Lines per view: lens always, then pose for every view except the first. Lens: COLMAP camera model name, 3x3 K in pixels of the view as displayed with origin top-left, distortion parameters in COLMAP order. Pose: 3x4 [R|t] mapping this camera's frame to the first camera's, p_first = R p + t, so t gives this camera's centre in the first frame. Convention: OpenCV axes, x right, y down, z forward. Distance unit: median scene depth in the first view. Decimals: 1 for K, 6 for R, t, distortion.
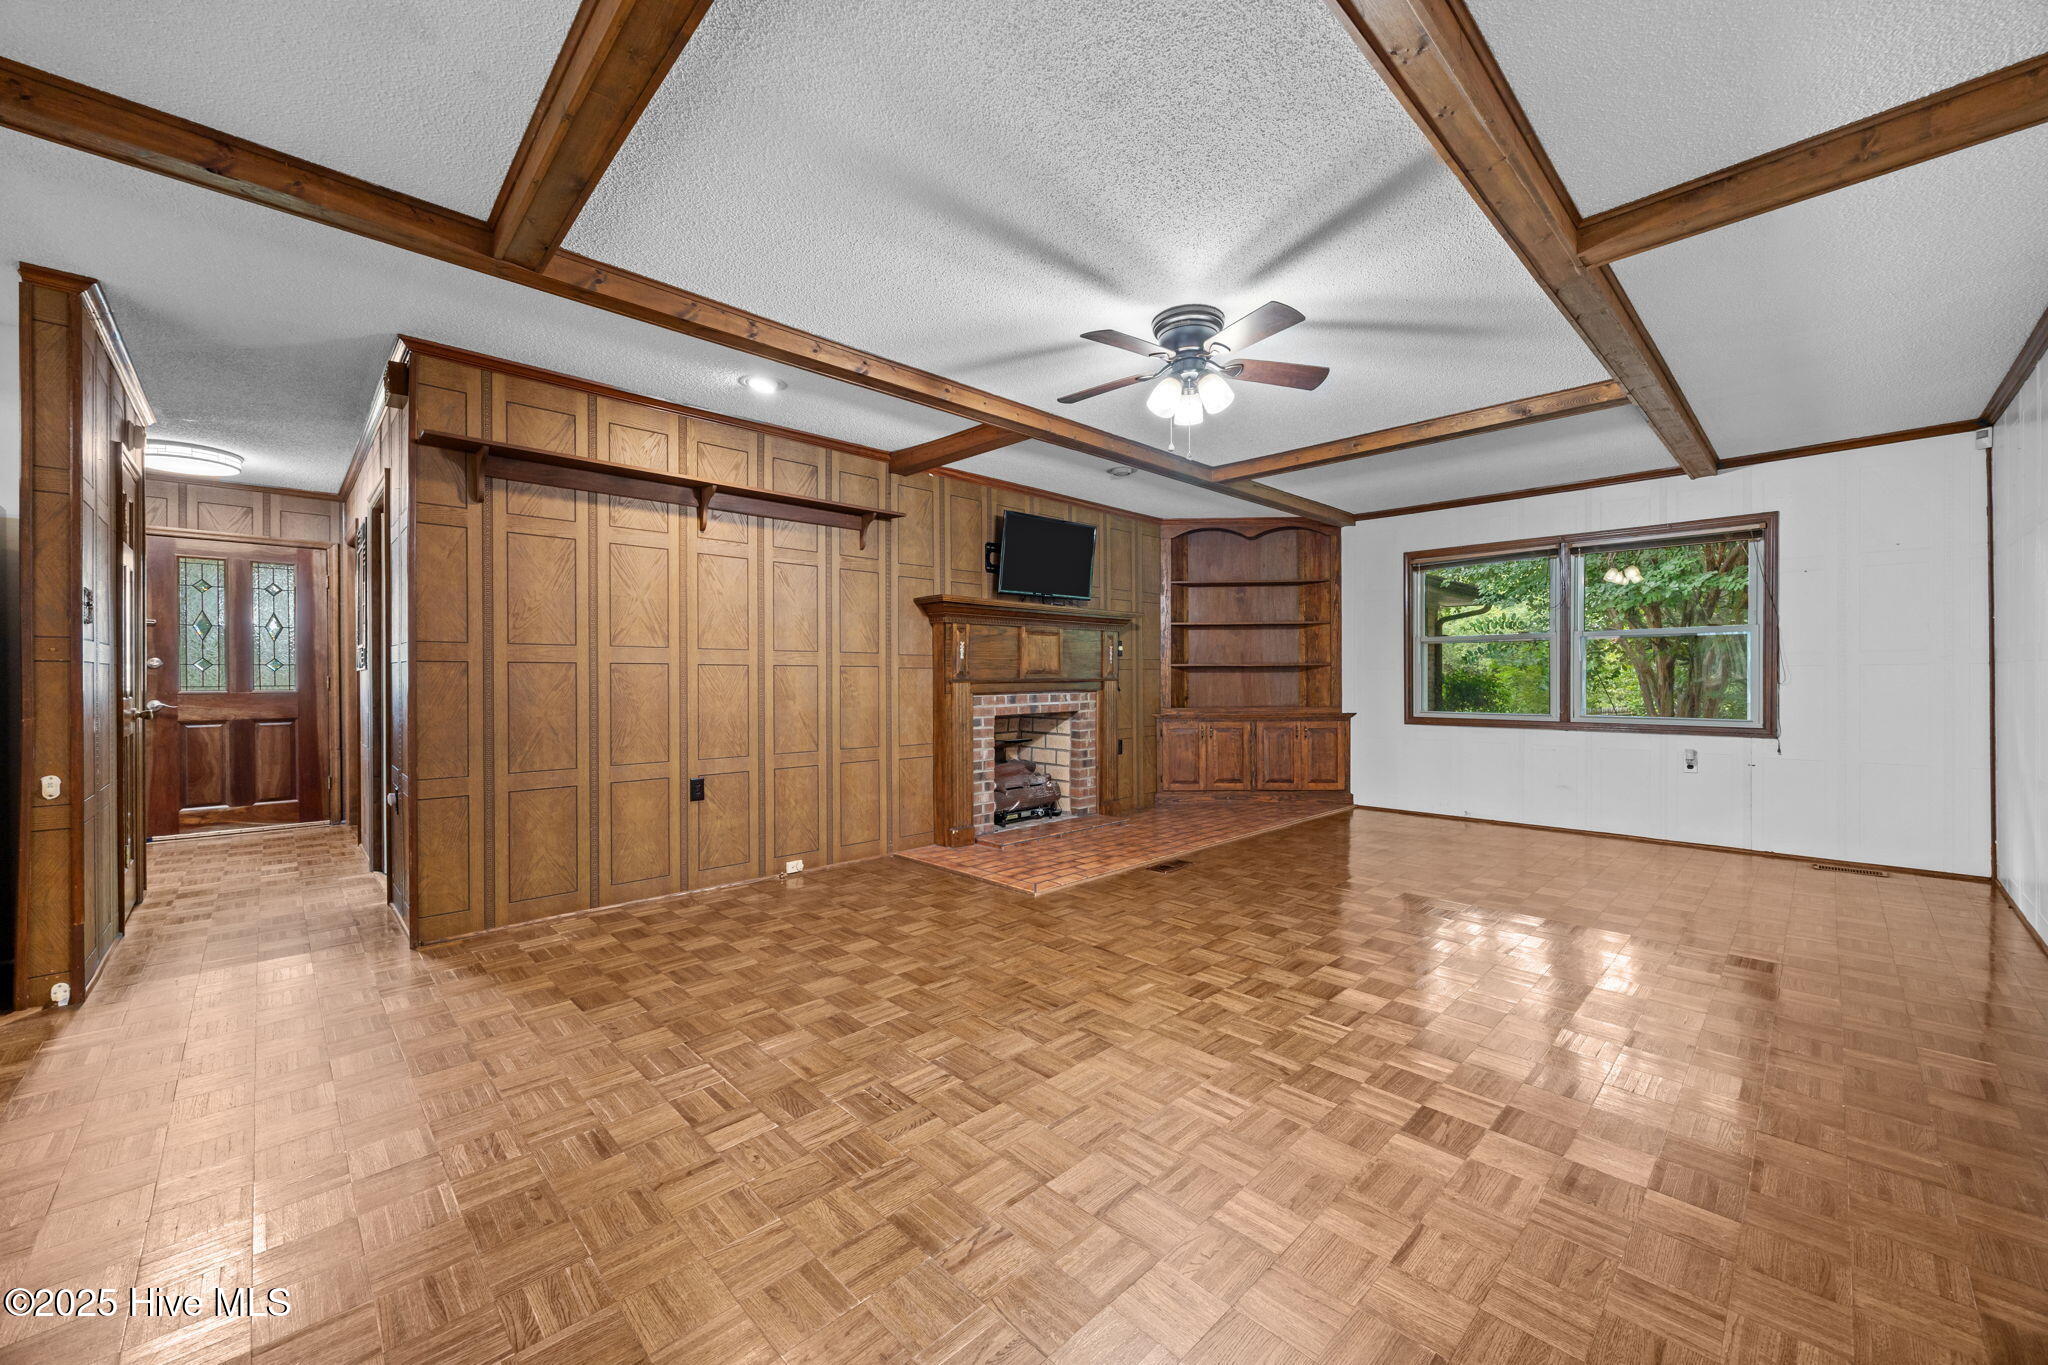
lens RADIAL K [[790.6, 0, 1035.1], [0, 790.6, 680.3], [0, 0, 1]] dist [-0.001807, -0.000932]
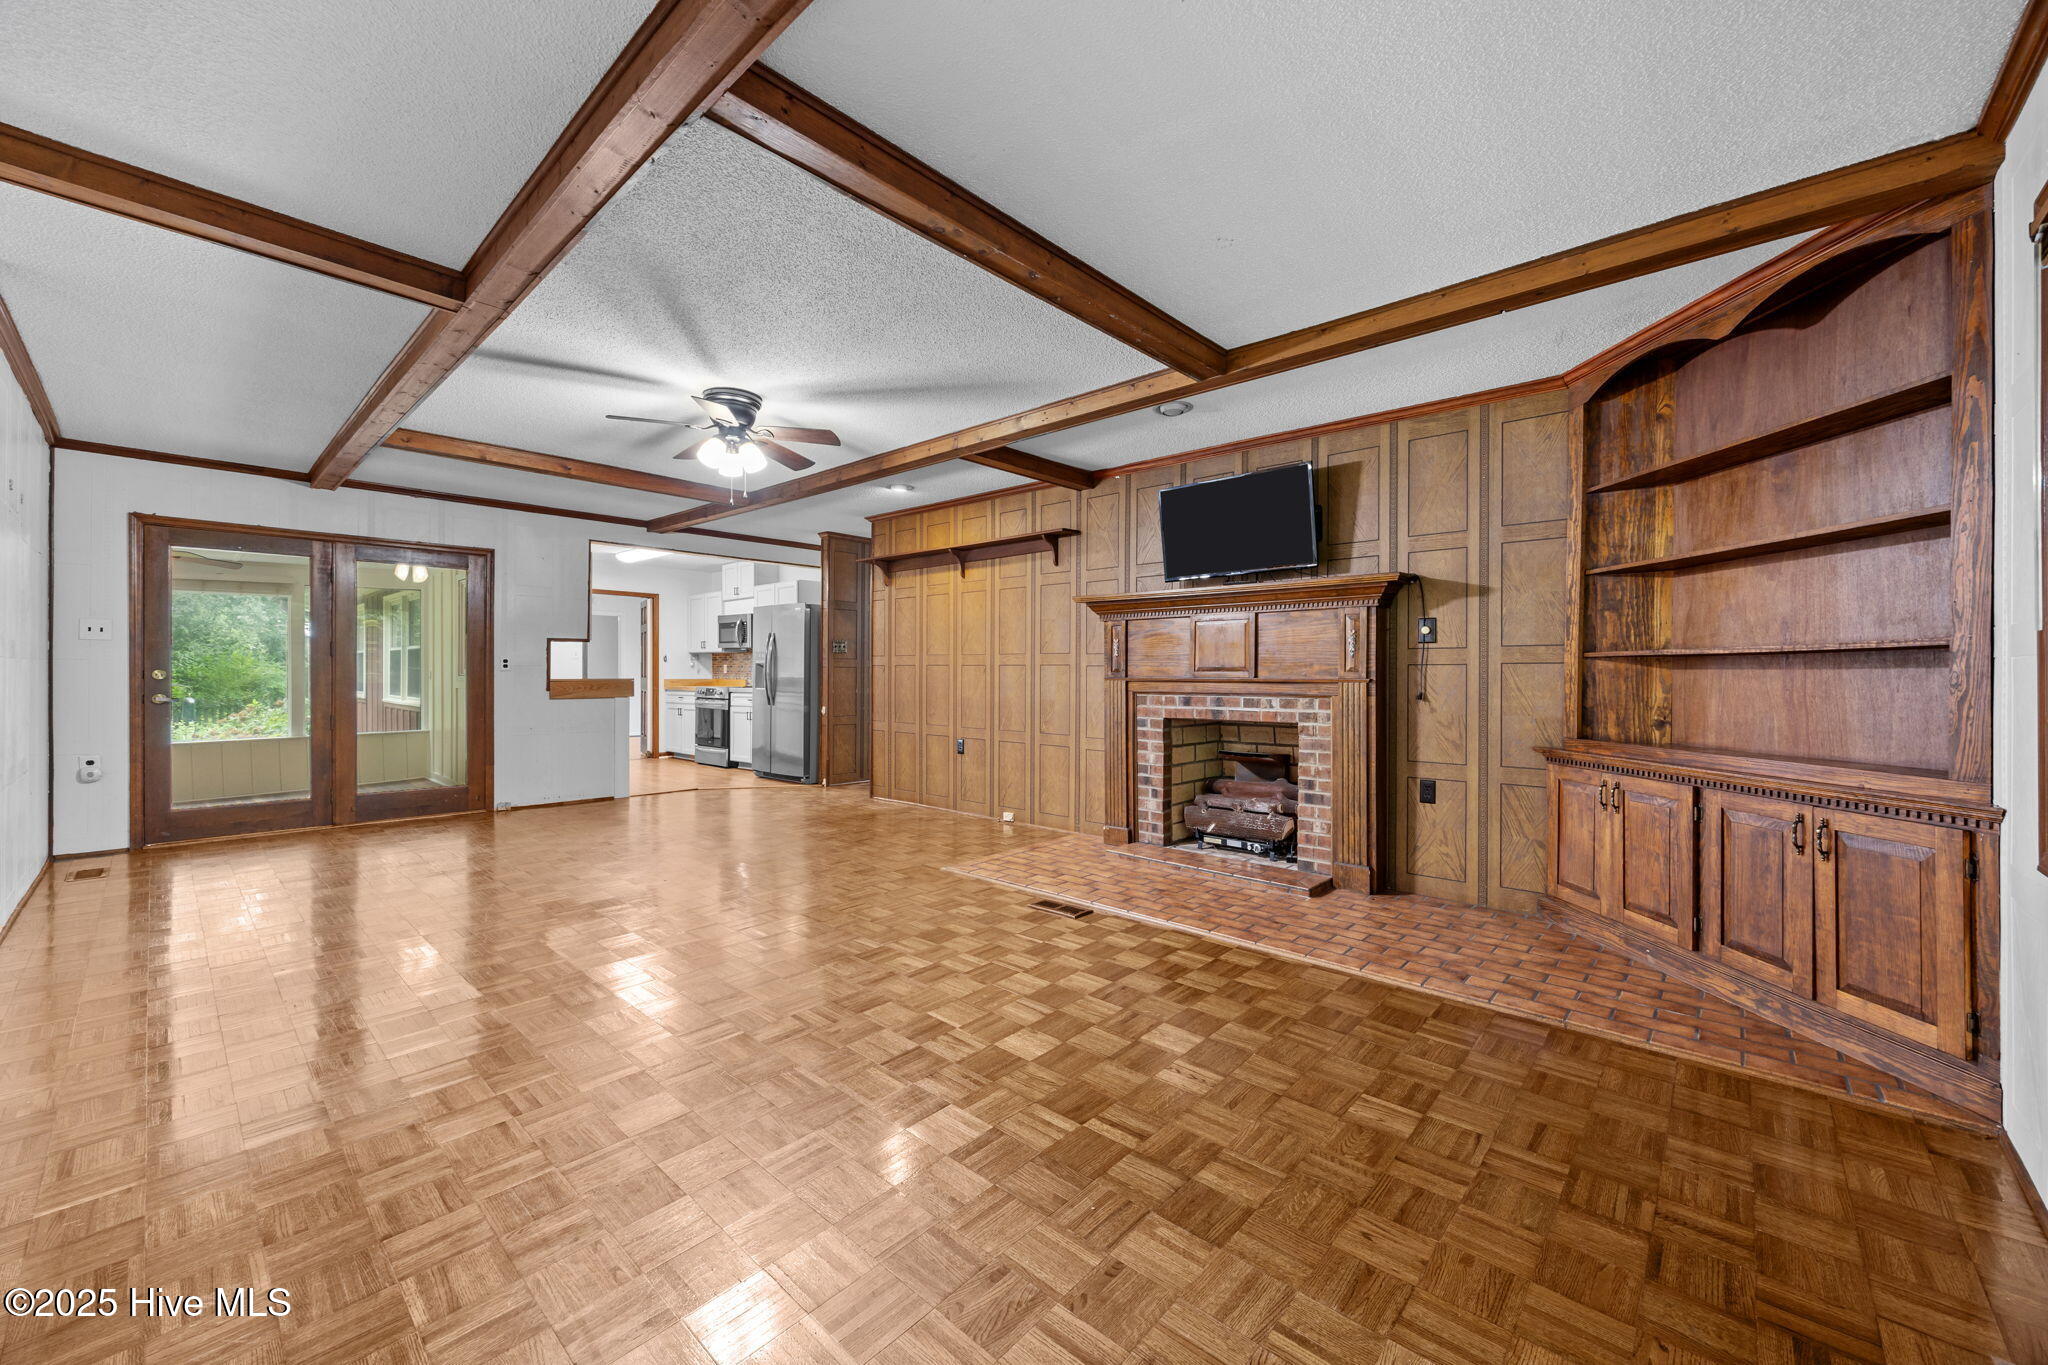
lens RADIAL K [[790.6, 0, 1030.1], [0, 790.6, 671.4], [0, 0, 1]] dist [-0.001807, -0.000932]
pose [[0.051598, -0.001752, -0.998666, 0.861124], [-0.009953, 0.999948, -0.002268, -0.004744], [0.998618, 0.010057, 0.051578, 0.811984]]
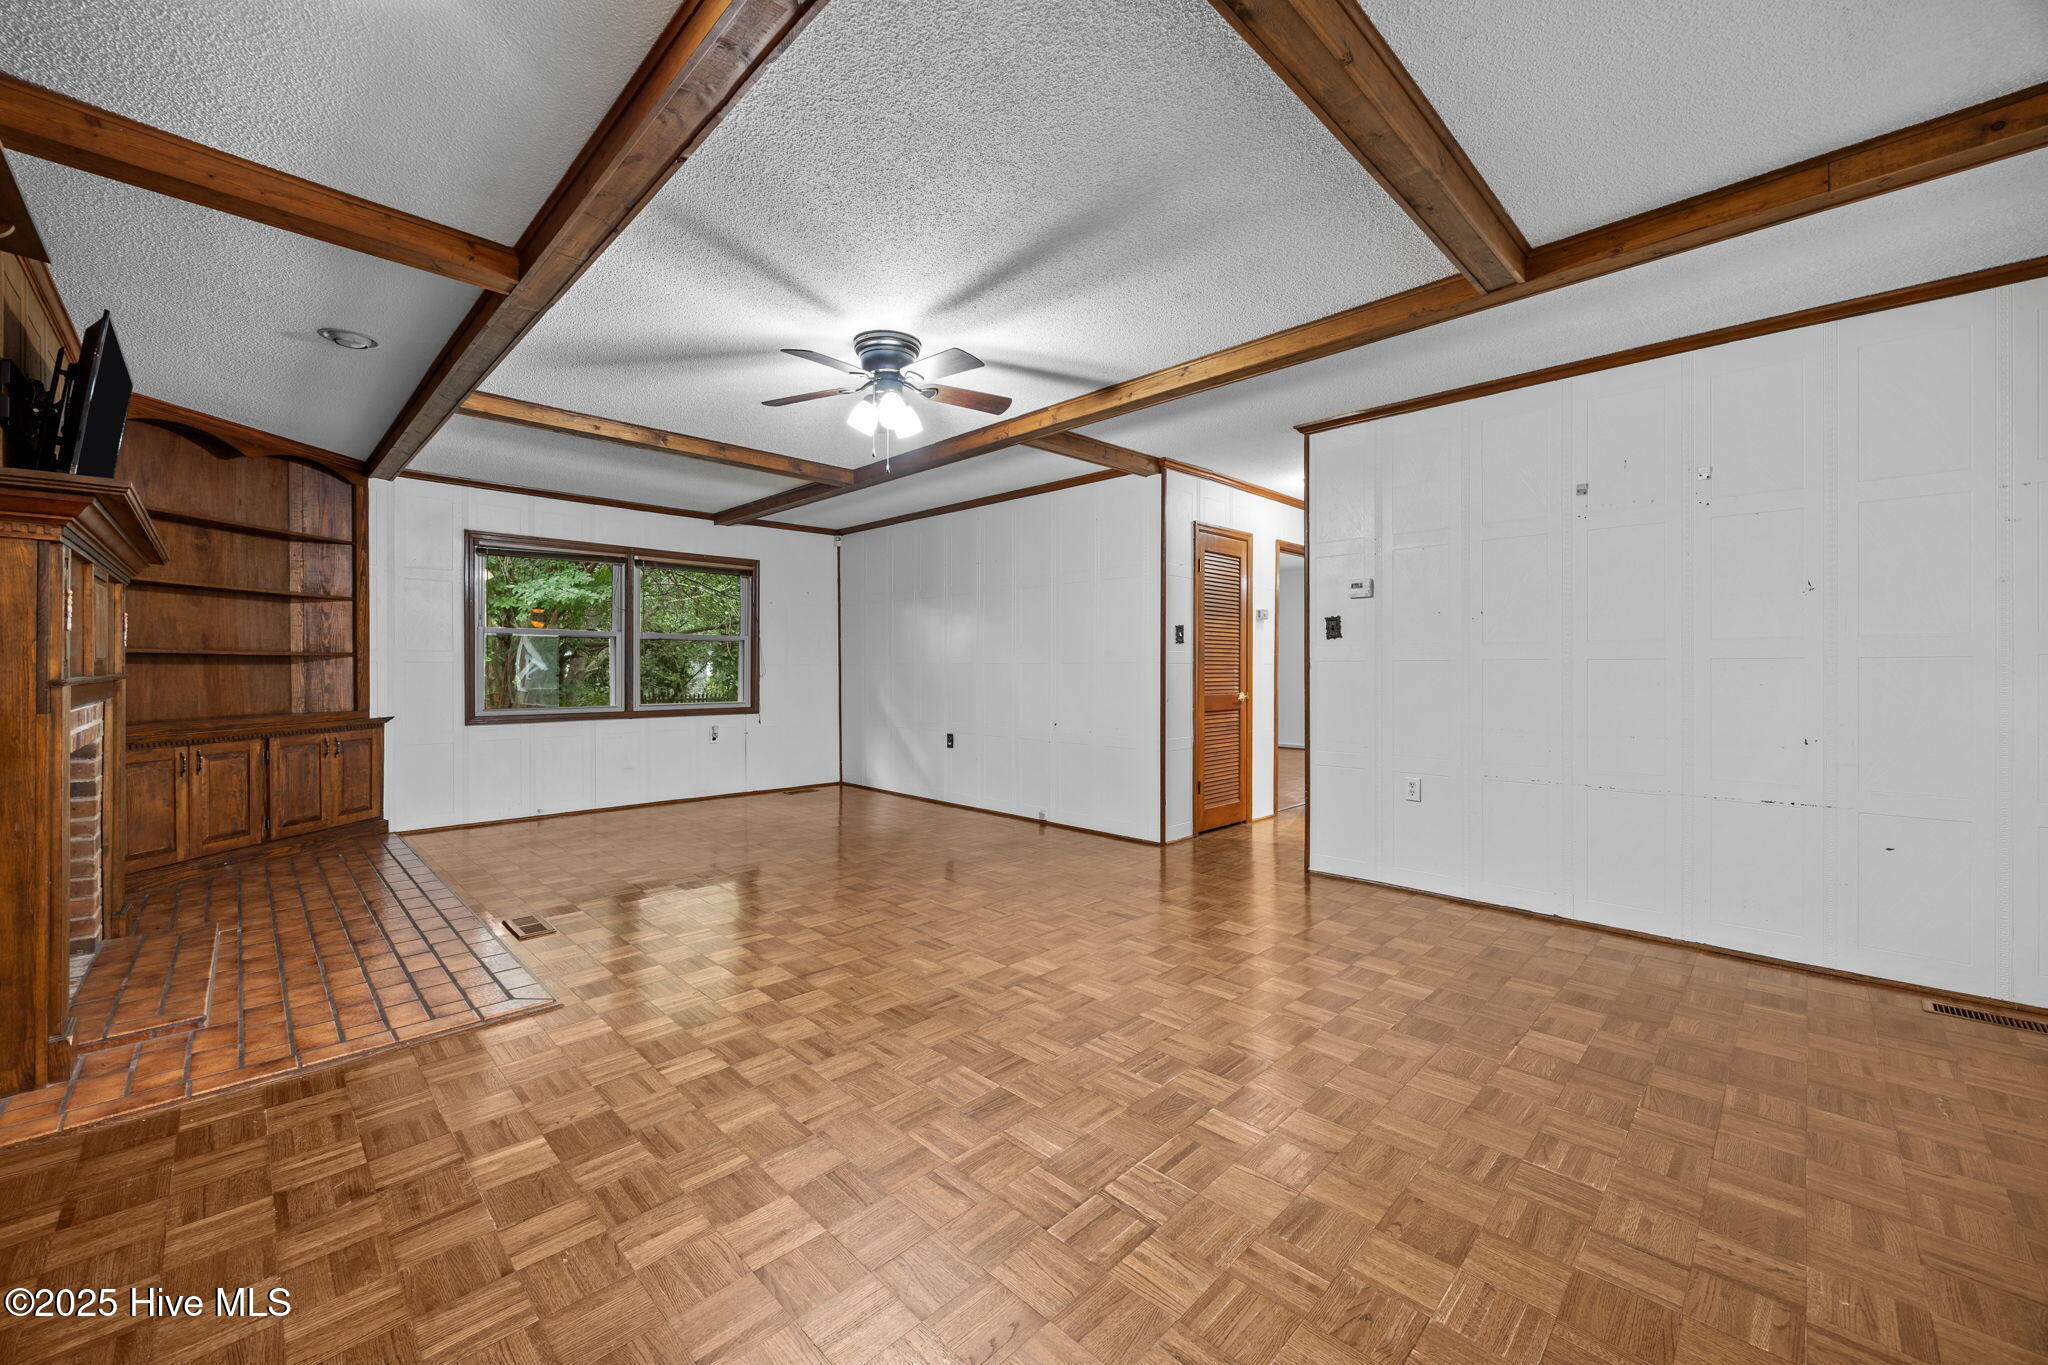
lens RADIAL K [[790.6, 0, 1030.1], [0, 790.6, 675.5], [0, 0, 1]] dist [-0.001807, -0.000932]
pose [[-0.020344, -0.004916, 0.999781, -0.514117], [0.002985, 0.999983, 0.004978, -0.002973], [-0.999789, 0.003086, -0.020329, 0.479361]]
